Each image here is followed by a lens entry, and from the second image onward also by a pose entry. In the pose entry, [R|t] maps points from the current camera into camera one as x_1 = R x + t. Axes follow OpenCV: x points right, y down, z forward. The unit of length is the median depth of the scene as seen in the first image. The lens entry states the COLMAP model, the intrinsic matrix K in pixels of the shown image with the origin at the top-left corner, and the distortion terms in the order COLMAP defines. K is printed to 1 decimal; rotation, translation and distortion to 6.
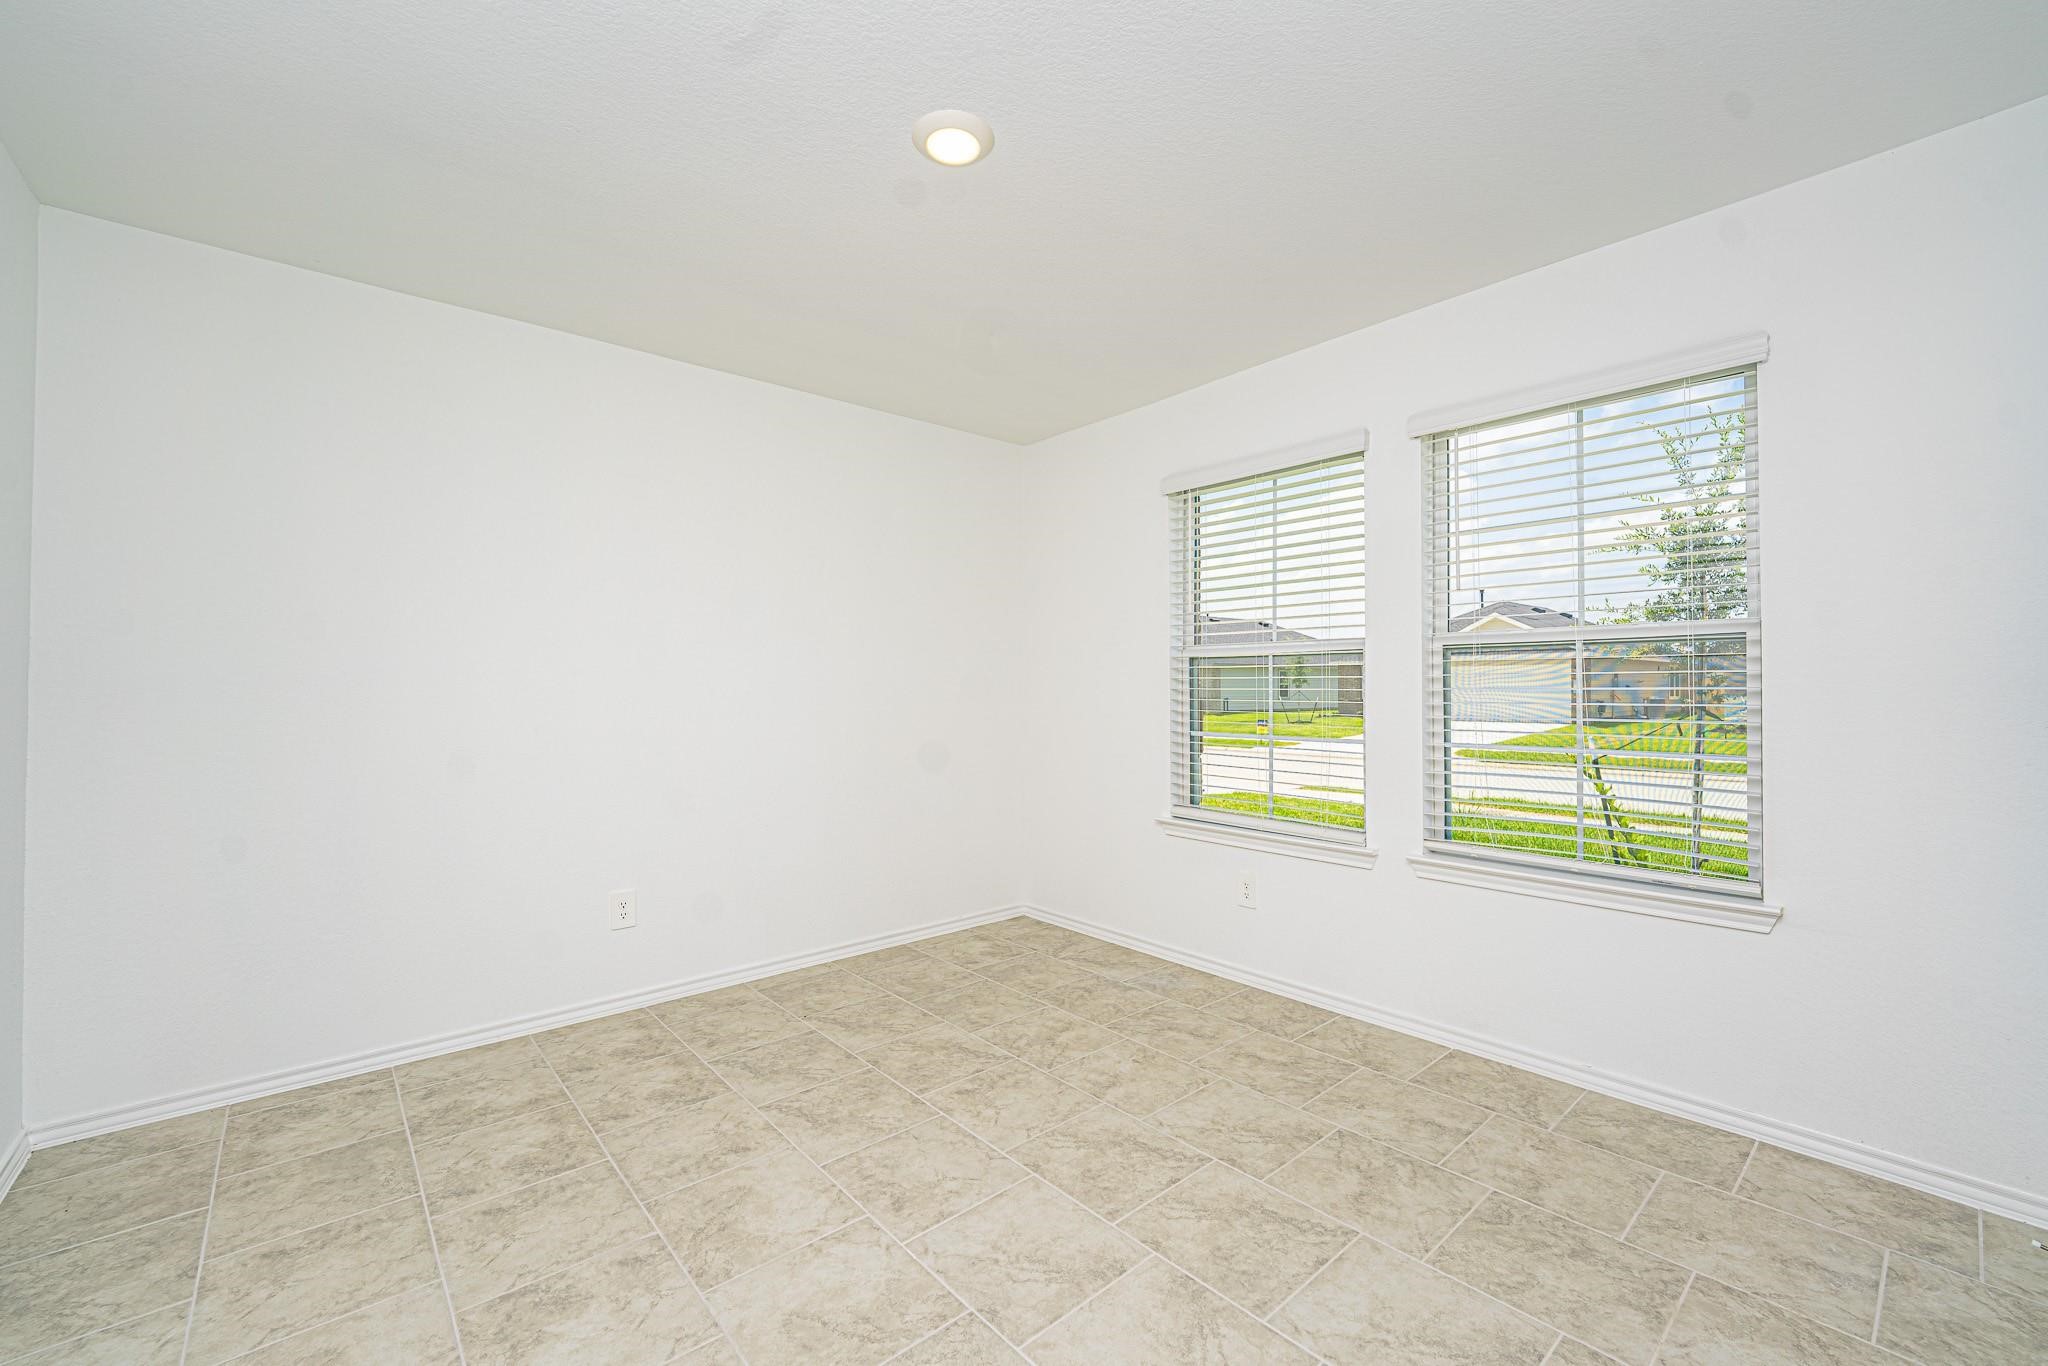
lens RADIAL K [[866.7, 0, 1020.8], [0, 866.7, 669.9], [0, 0, 1]] dist [-0.002581, -0.003009]
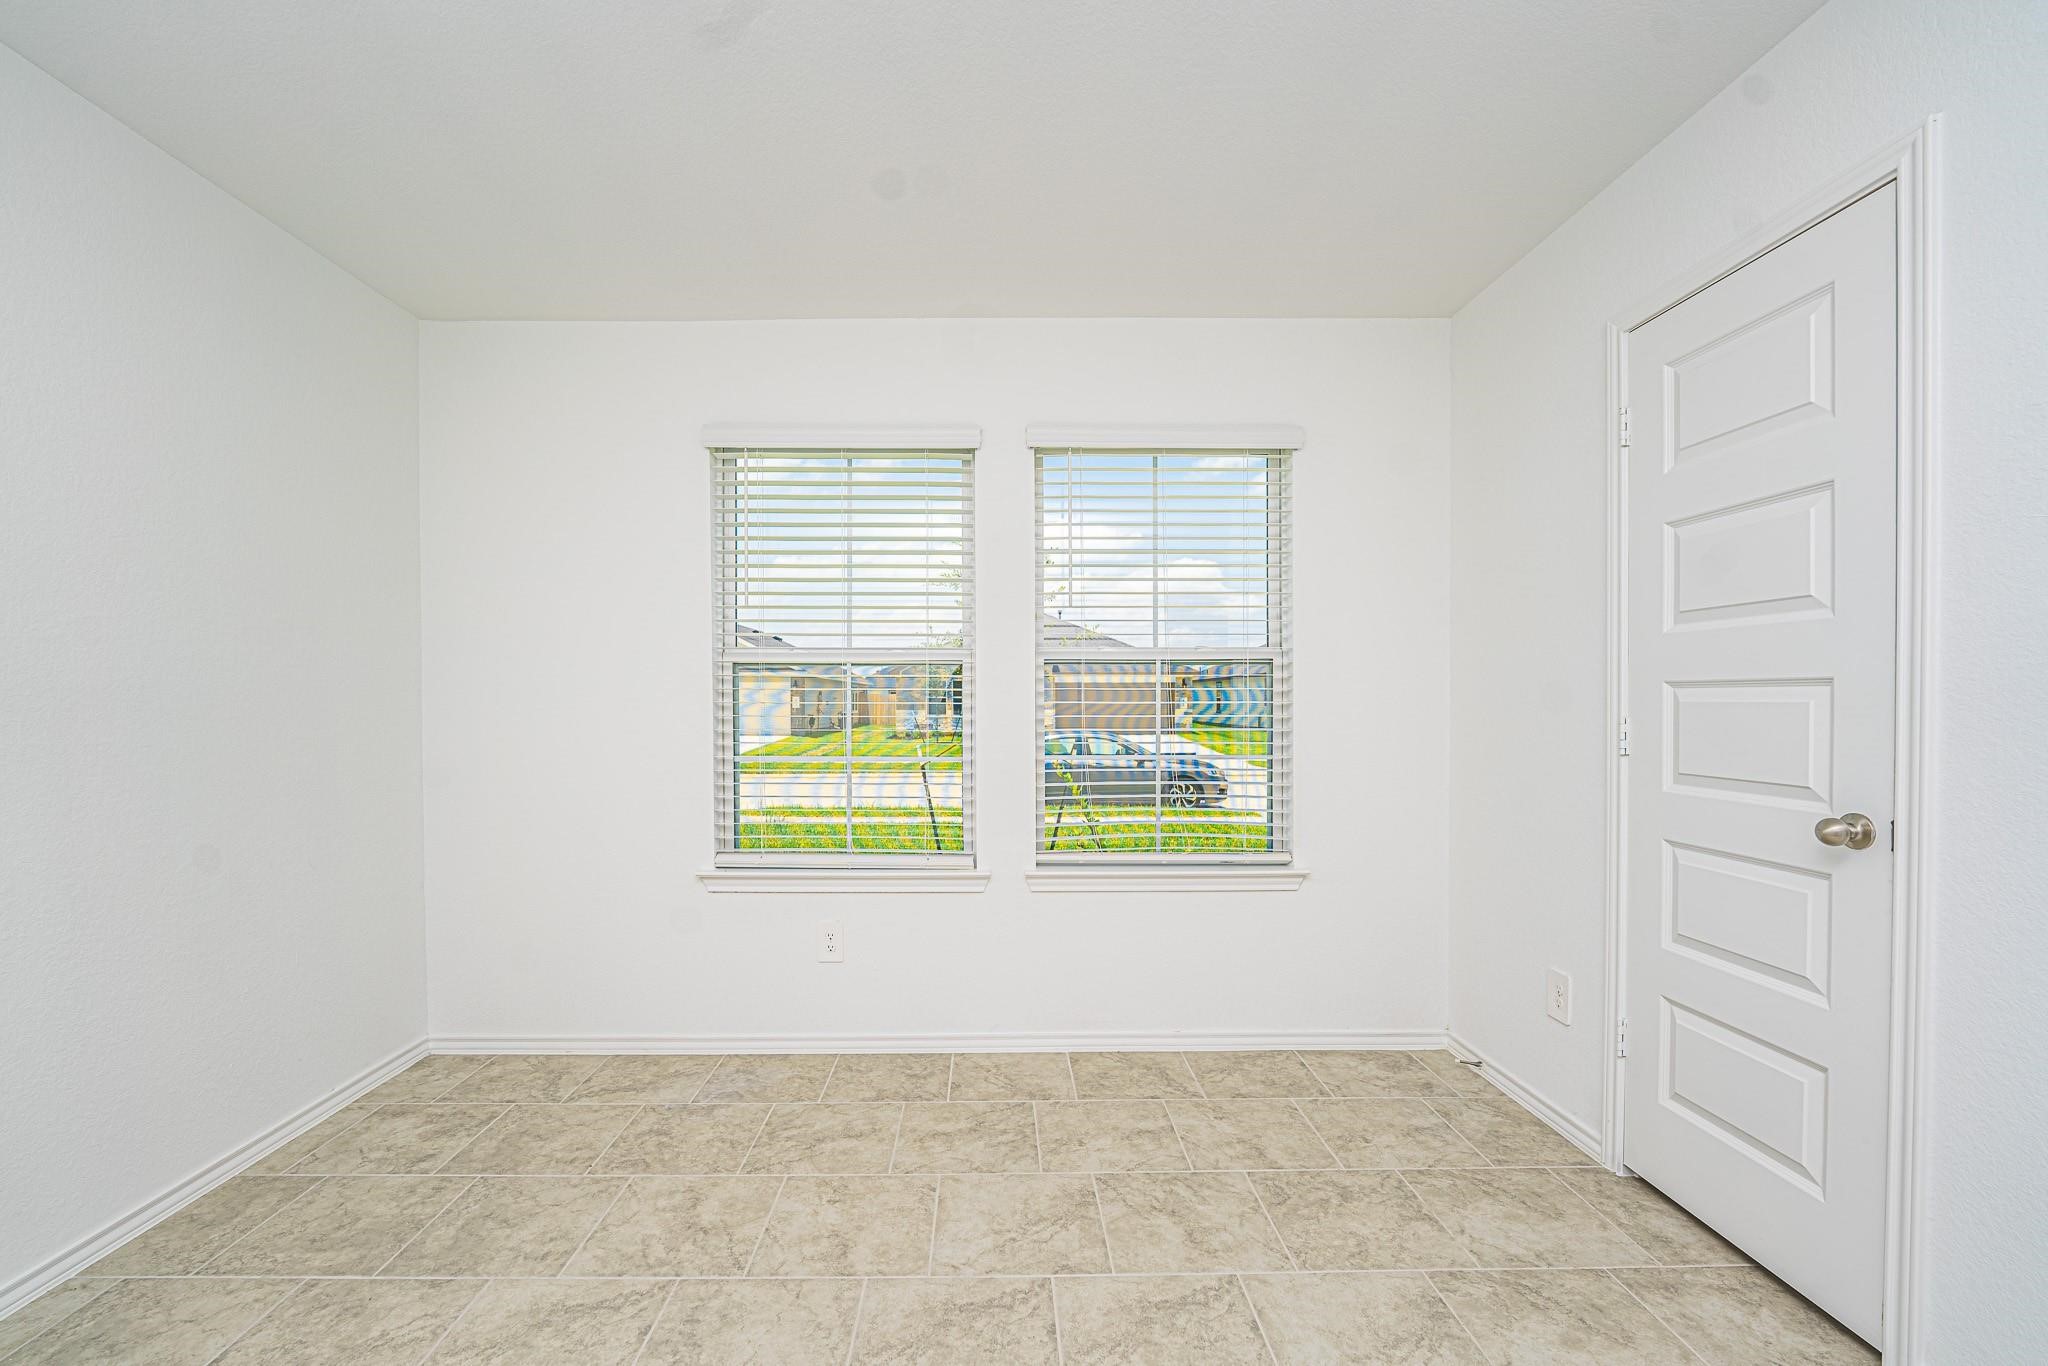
lens RADIAL K [[866.7, 0, 1010.5], [0, 866.7, 703.0], [0, 0, 1]] dist [-0.002581, -0.003009]
pose [[0.632306, 0.001060, 0.774718, -0.283080], [-0.017495, 0.999764, 0.012910, 0.008404], [-0.774521, -0.021717, 0.632175, 0.340752]]
